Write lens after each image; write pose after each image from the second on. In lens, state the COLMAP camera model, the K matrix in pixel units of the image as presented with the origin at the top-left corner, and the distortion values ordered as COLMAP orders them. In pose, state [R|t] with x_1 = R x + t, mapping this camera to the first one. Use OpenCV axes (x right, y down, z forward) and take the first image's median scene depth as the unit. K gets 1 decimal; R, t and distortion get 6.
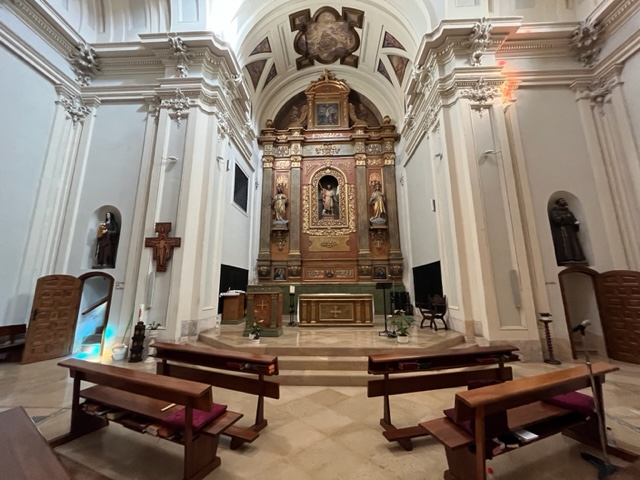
lens RADIAL K [[256.6, 0, 320.3], [0, 256.6, 240.4], [0, 0, 1]] dist [-0.003944, -0.000304]
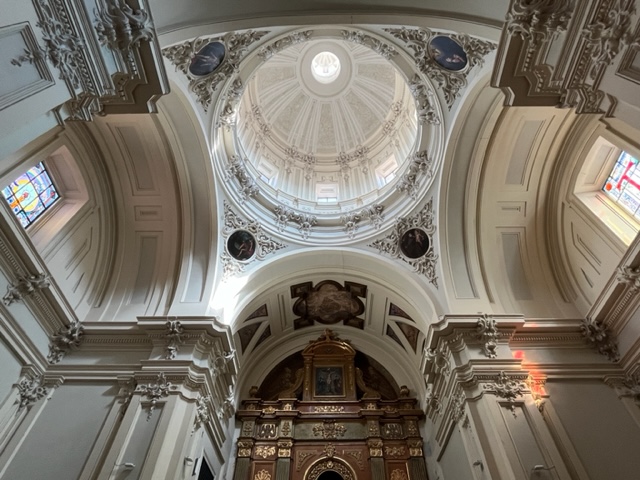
lens RADIAL K [[373.8, 0, 320.7], [0, 373.8, 240.7], [0, 0, 1]] dist [-0.003420, -0.001198]
pose [[0.999604, 0.026892, 0.008263, -0.032003], [-0.014613, 0.747295, -0.664331, -0.084864], [-0.024040, 0.663948, 0.747393, -0.257598]]
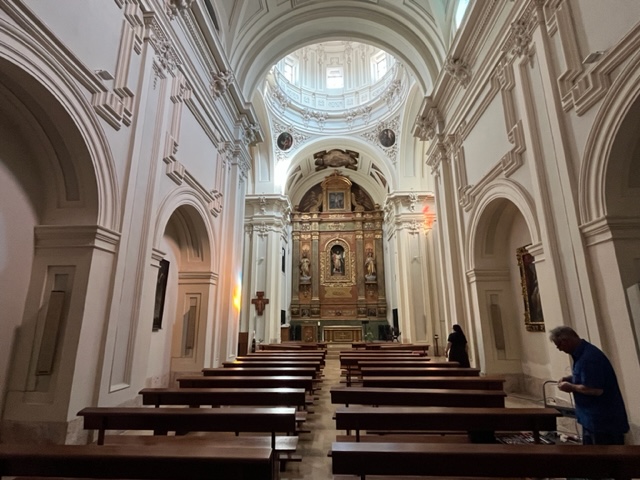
lens RADIAL K [[336.4, 0, 319.9], [0, 336.4, 238.6], [0, 0, 1]] dist [0.007686, 0.001938]
pose [[0.999973, -0.001667, -0.007130, -0.090552], [0.001268, 0.998456, -0.055541, -0.301723], [0.007211, 0.055531, 0.998431, -1.527372]]
